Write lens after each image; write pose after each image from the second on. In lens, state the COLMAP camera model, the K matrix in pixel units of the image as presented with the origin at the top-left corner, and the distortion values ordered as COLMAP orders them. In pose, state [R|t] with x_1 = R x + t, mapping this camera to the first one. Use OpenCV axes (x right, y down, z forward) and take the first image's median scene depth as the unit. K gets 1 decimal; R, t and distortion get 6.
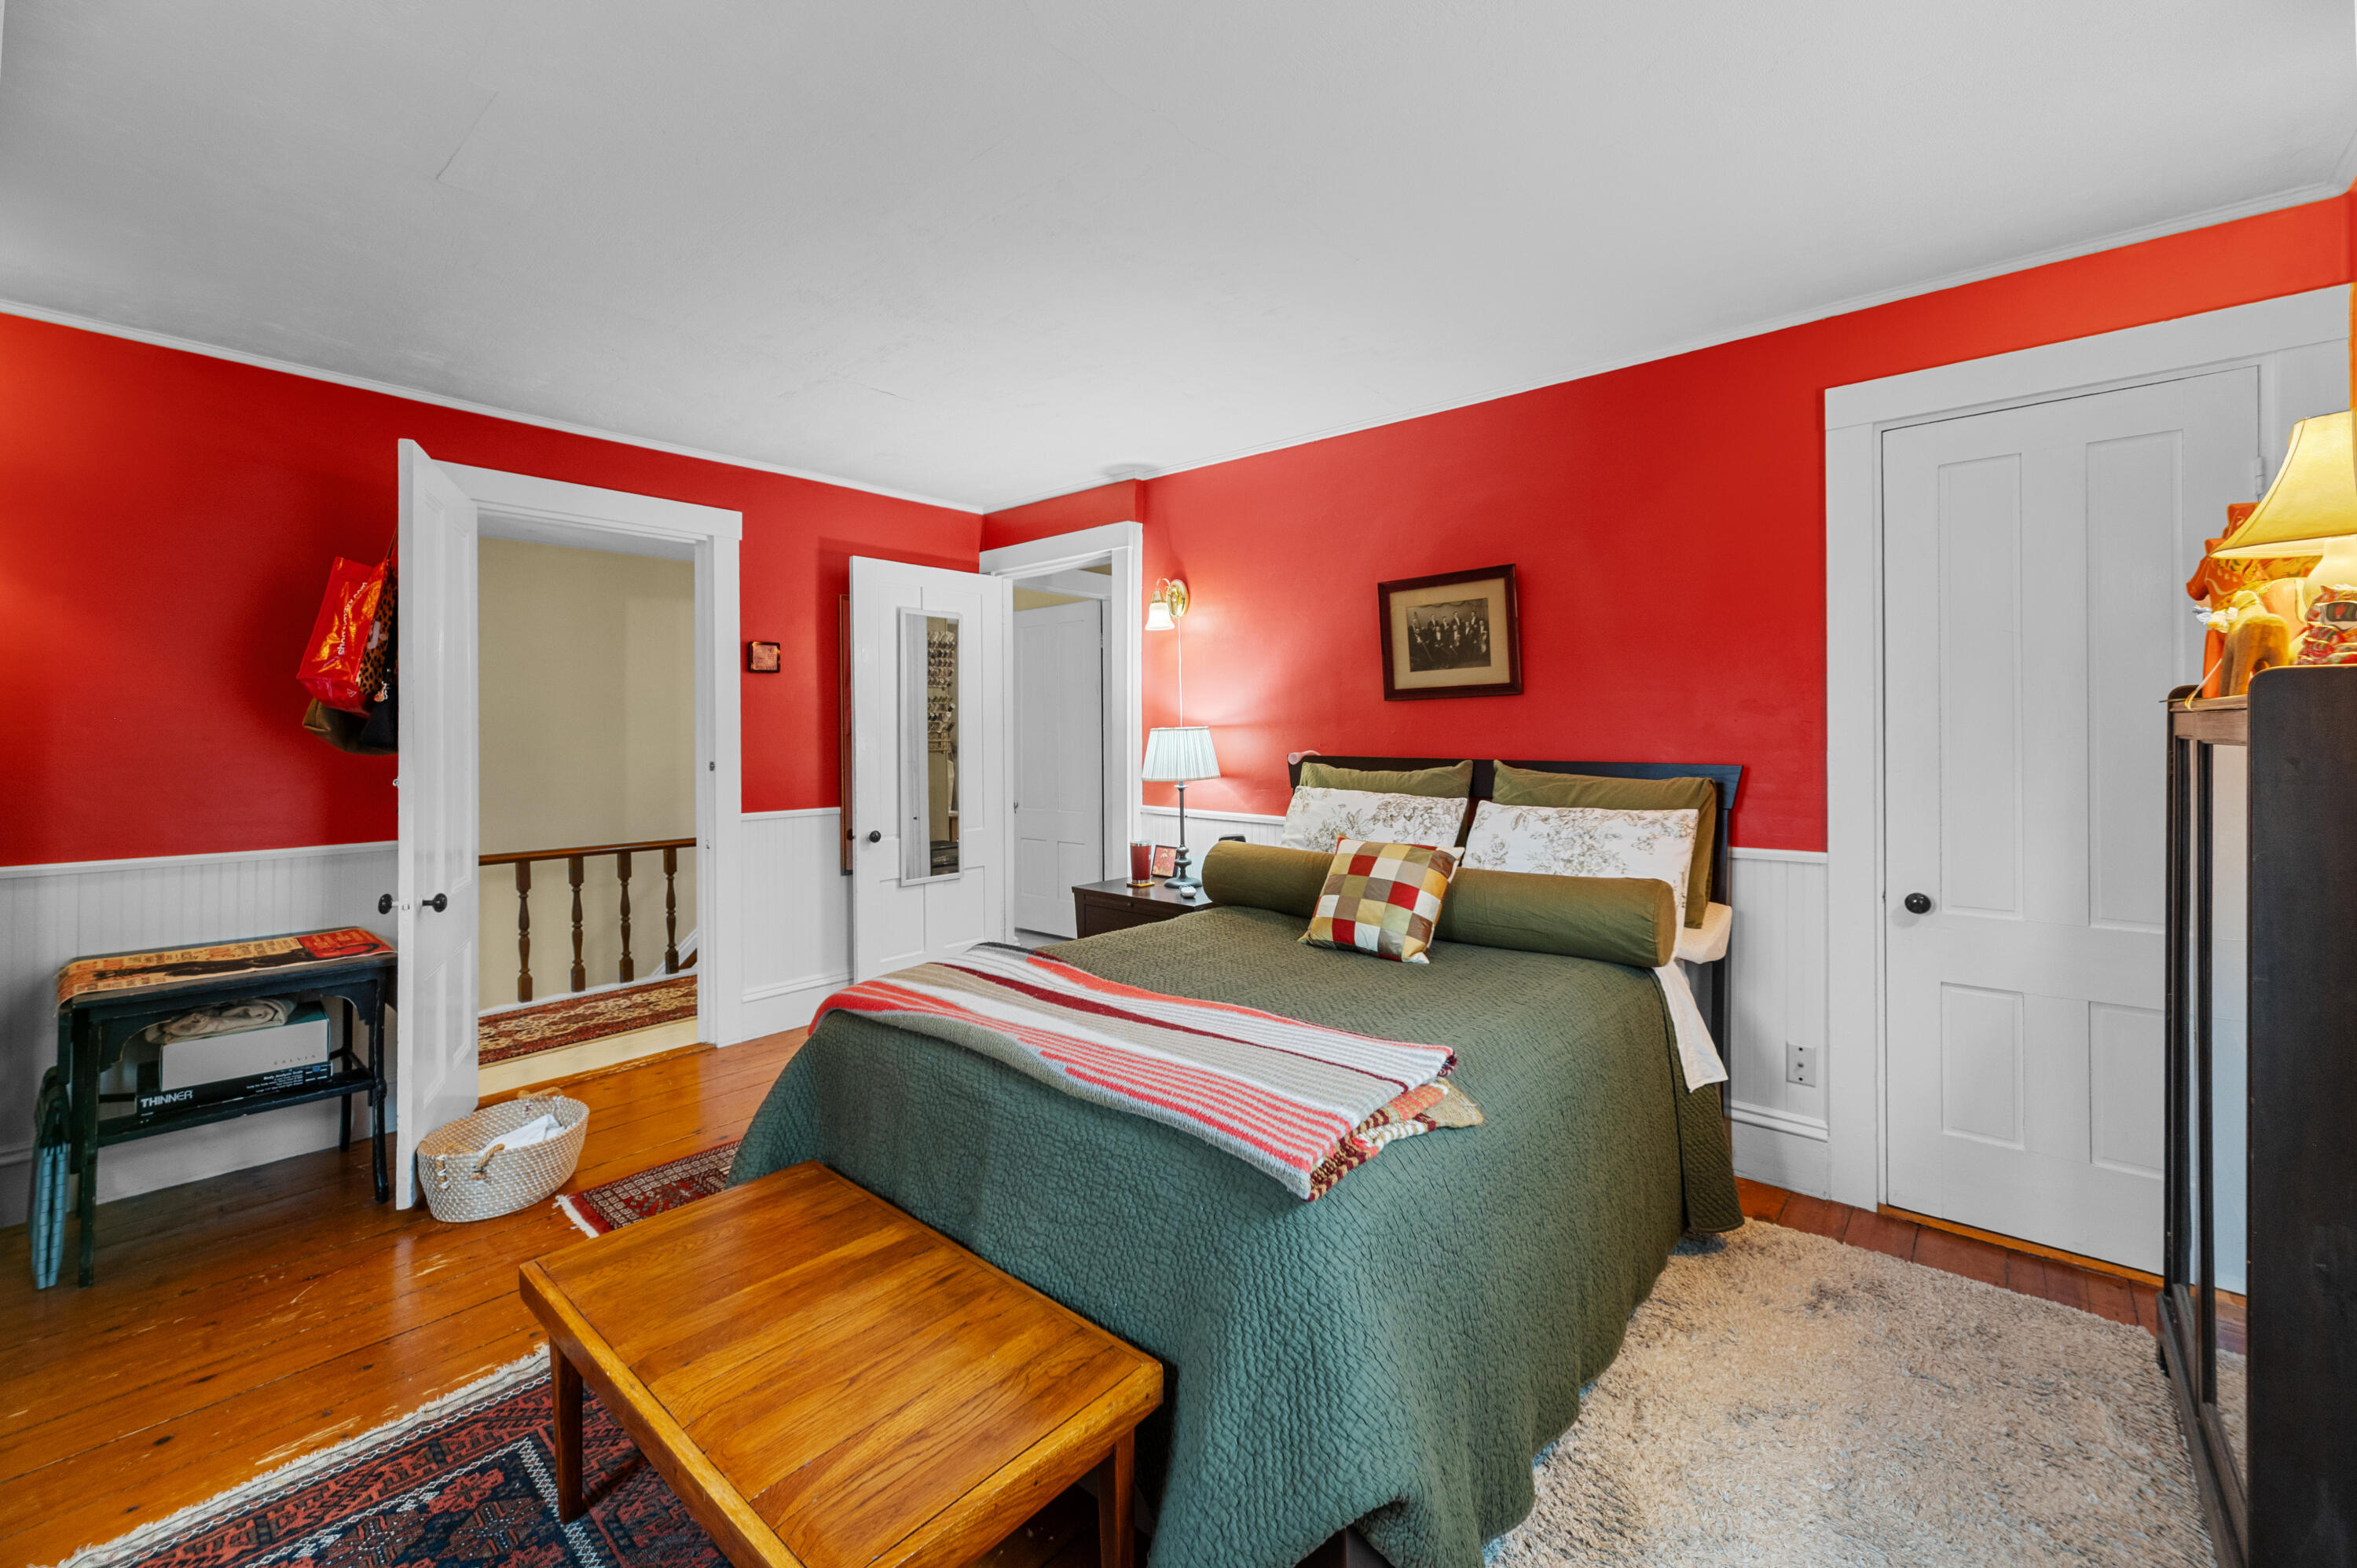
lens RADIAL K [[967.3, 0, 1164.3], [0, 967.3, 726.5], [0, 0, 1]] dist [0.000566, 0.000023]
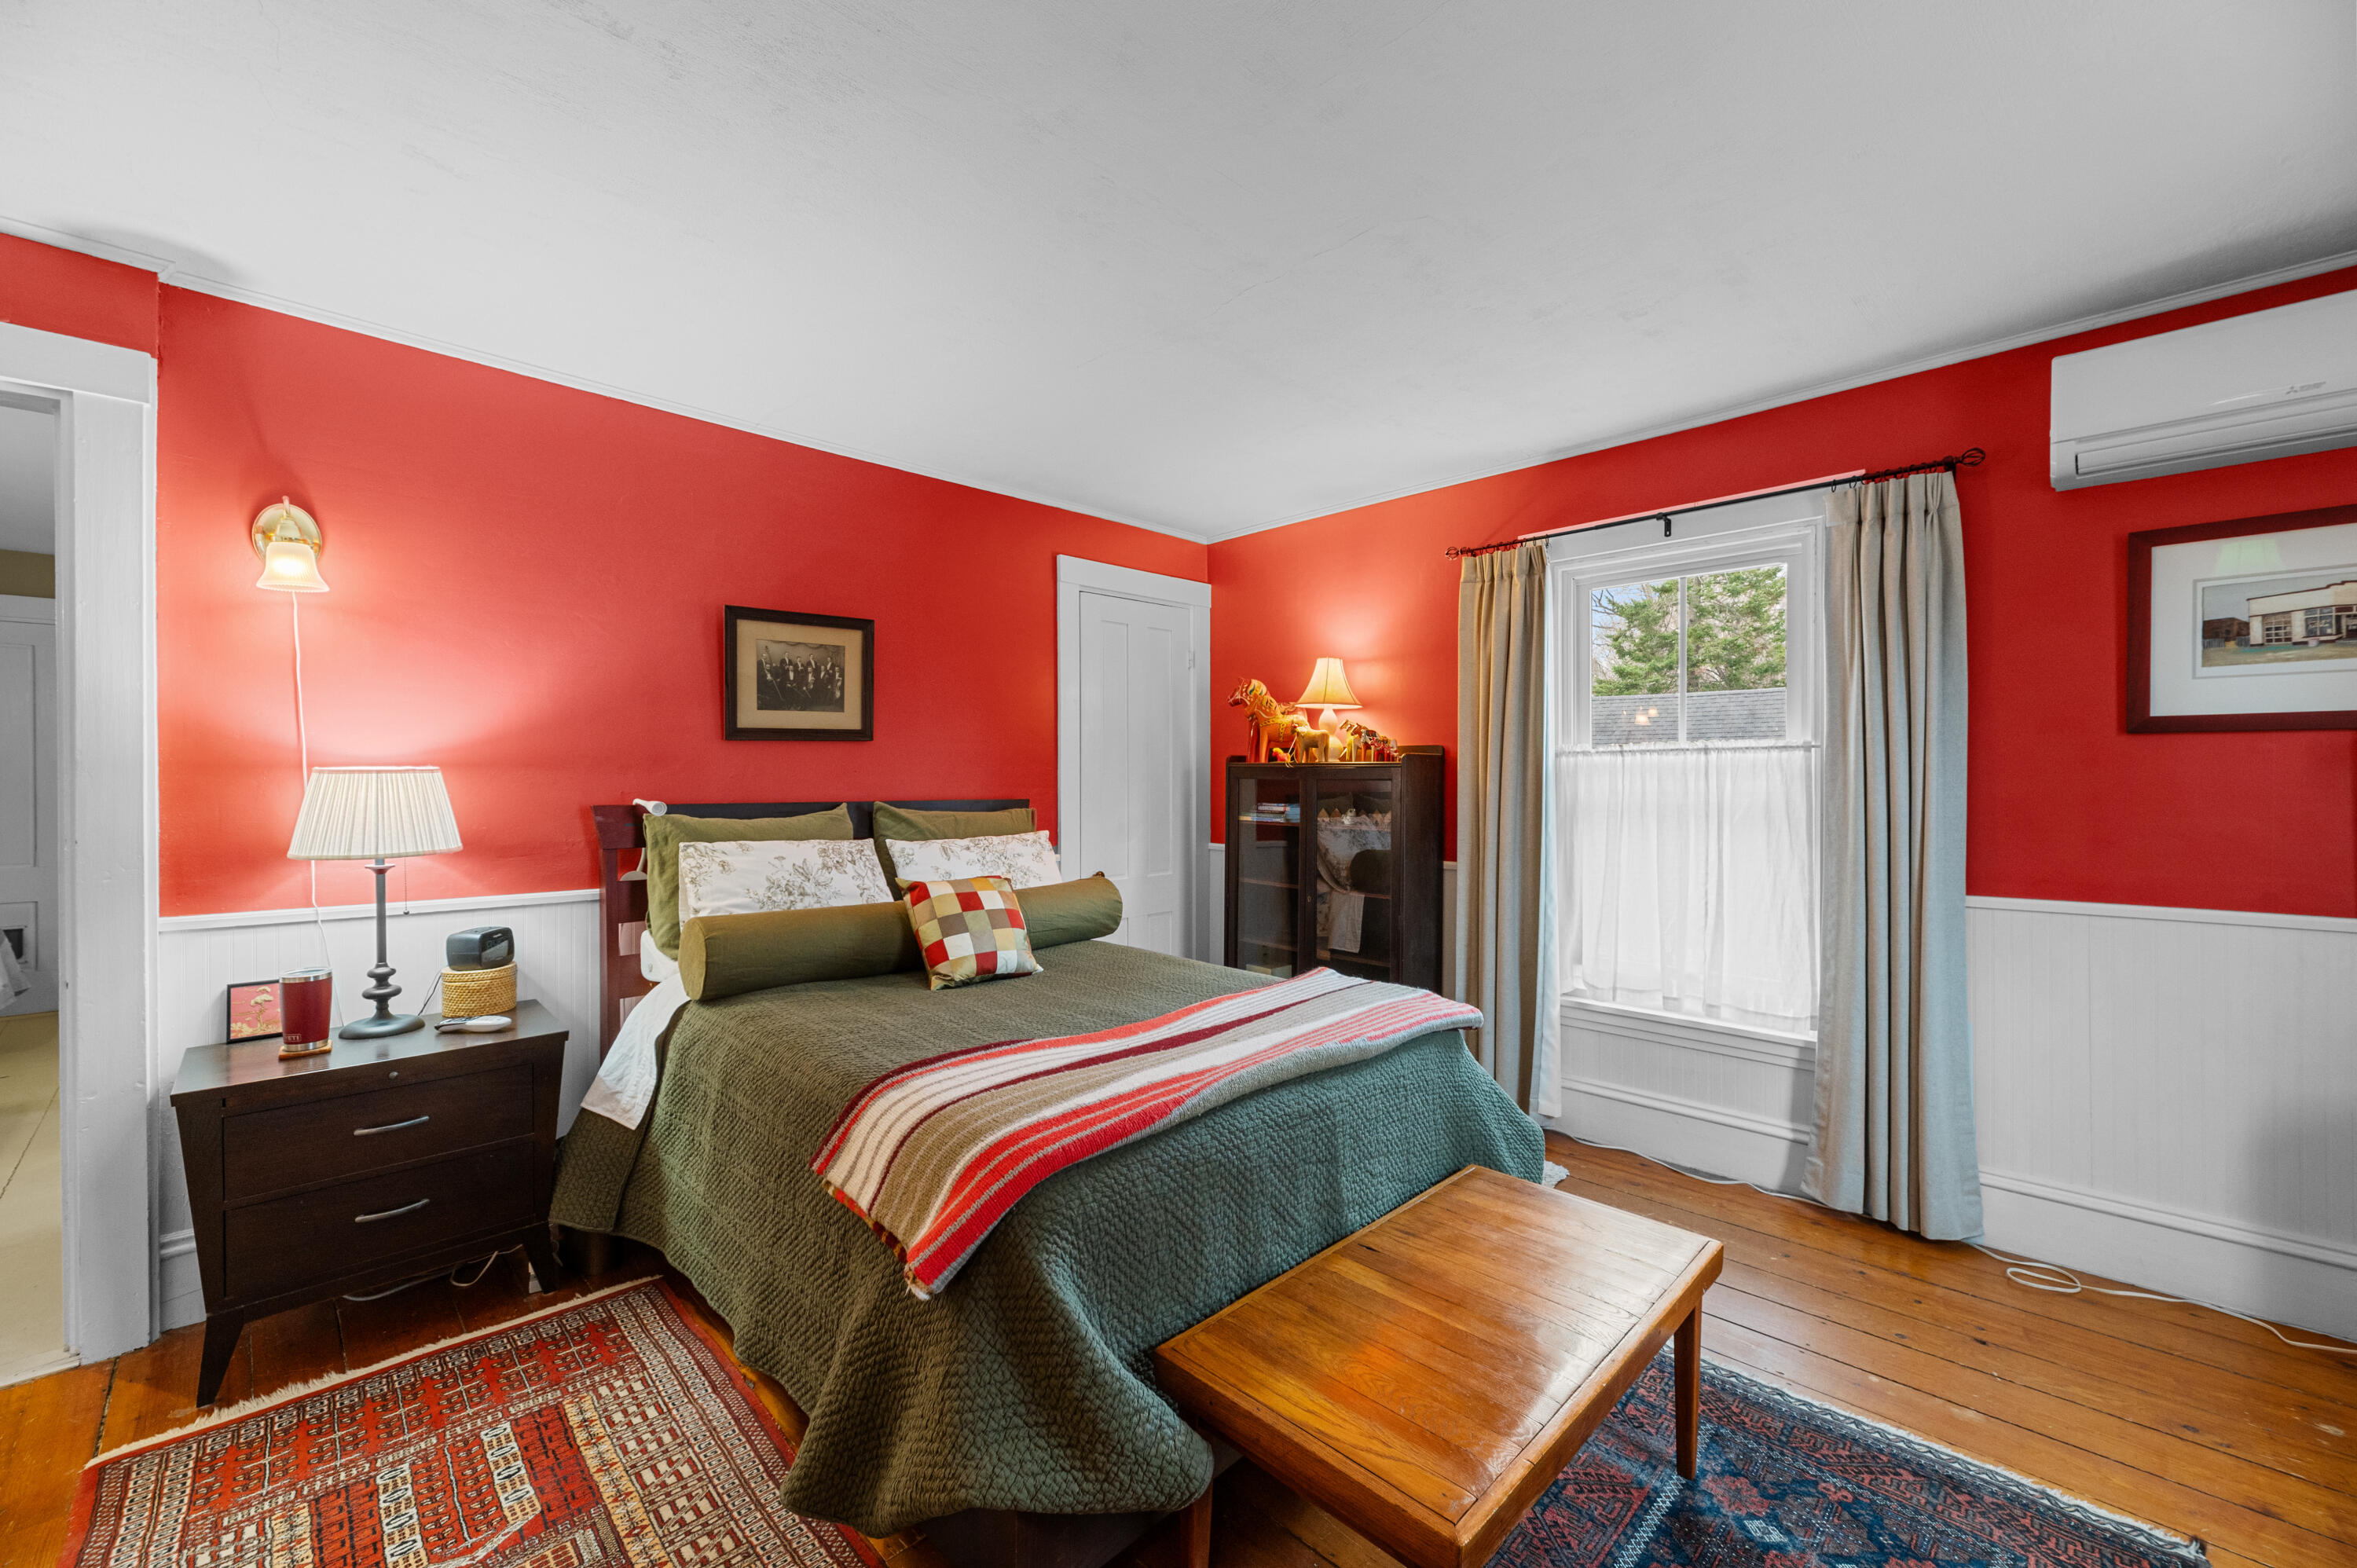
lens RADIAL K [[967.3, 0, 1177.2], [0, 967.3, 779.4], [0, 0, 1]] dist [0.000566, 0.000023]
pose [[0.051317, -0.003203, 0.998677, -0.662059], [-0.004031, 0.999986, 0.003414, 0.004843], [-0.998674, -0.004201, 0.051303, 0.569354]]
